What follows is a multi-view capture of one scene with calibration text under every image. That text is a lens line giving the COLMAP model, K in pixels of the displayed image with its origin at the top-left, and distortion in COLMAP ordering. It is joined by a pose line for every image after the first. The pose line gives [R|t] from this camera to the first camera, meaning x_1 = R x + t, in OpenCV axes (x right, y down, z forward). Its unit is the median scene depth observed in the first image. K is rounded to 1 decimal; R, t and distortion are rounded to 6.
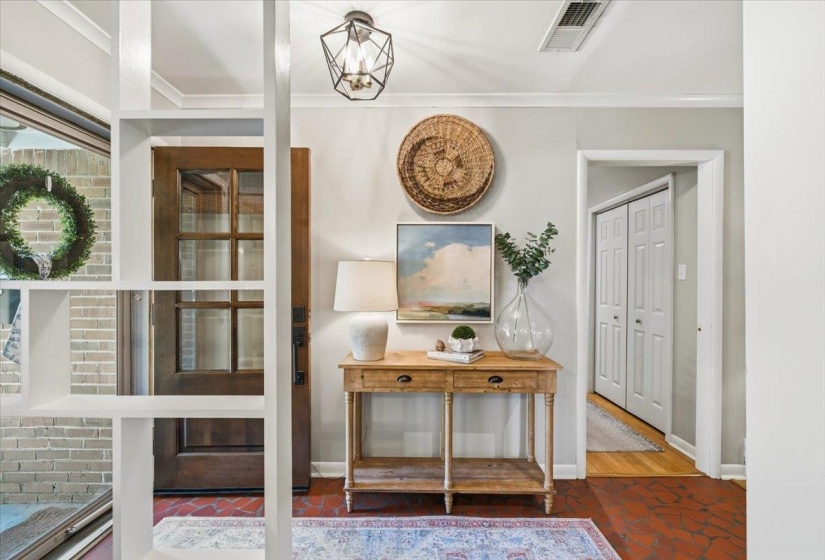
lens RADIAL K [[340.2, 0, 412.3], [0, 340.2, 282.7], [0, 0, 1]] dist [-0.001626, 0.000048]
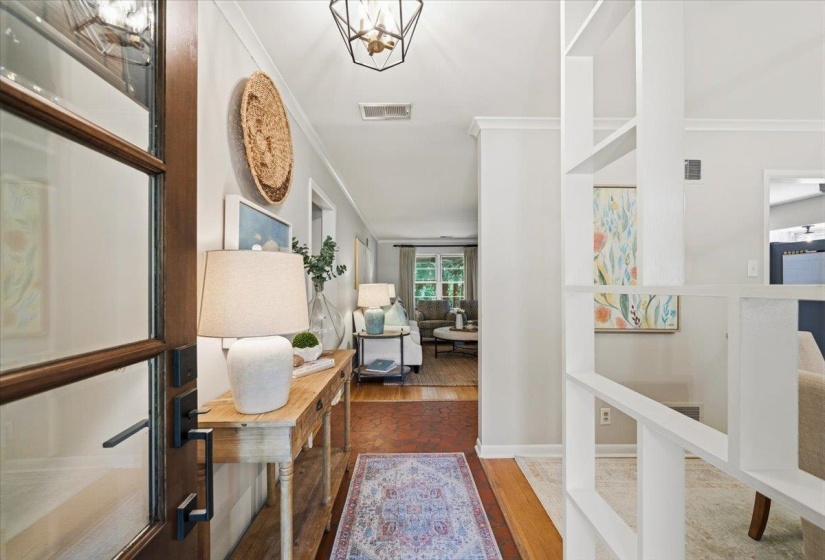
lens RADIAL K [[323.4, 0, 403.0], [0, 323.4, 283.6], [0, 0, 1]] dist [-0.000441, -0.000016]
pose [[-0.003187, 0.001204, 0.999994, -0.704832], [0.008770, 0.999961, -0.001176, -0.005107], [-0.999956, 0.008766, -0.003197, 0.703905]]
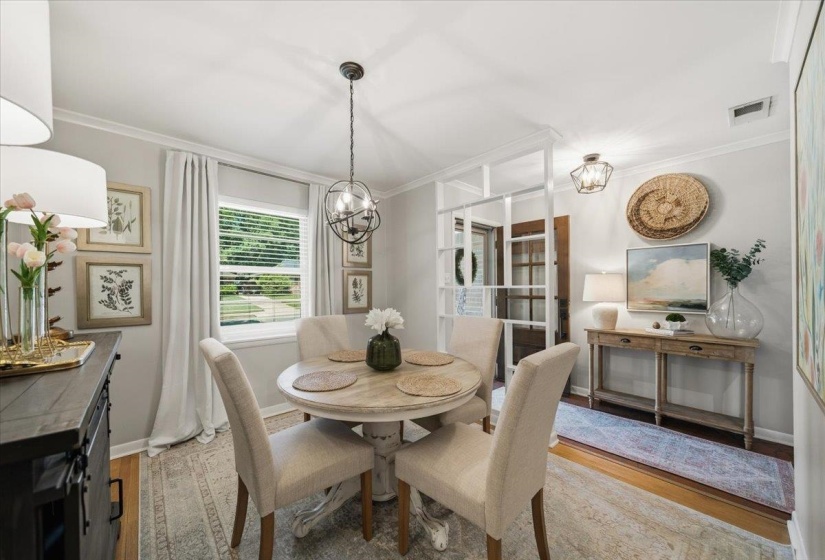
lens RADIAL K [[302.8, 0, 414.8], [0, 302.8, 285.8], [0, 0, 1]] dist [-0.001897, -0.000272]
pose [[0.684118, -0.008196, -0.729325, 0.331367], [0.003594, 0.999963, -0.007867, 0.007893], [0.729363, 0.002761, 0.684122, -0.761896]]
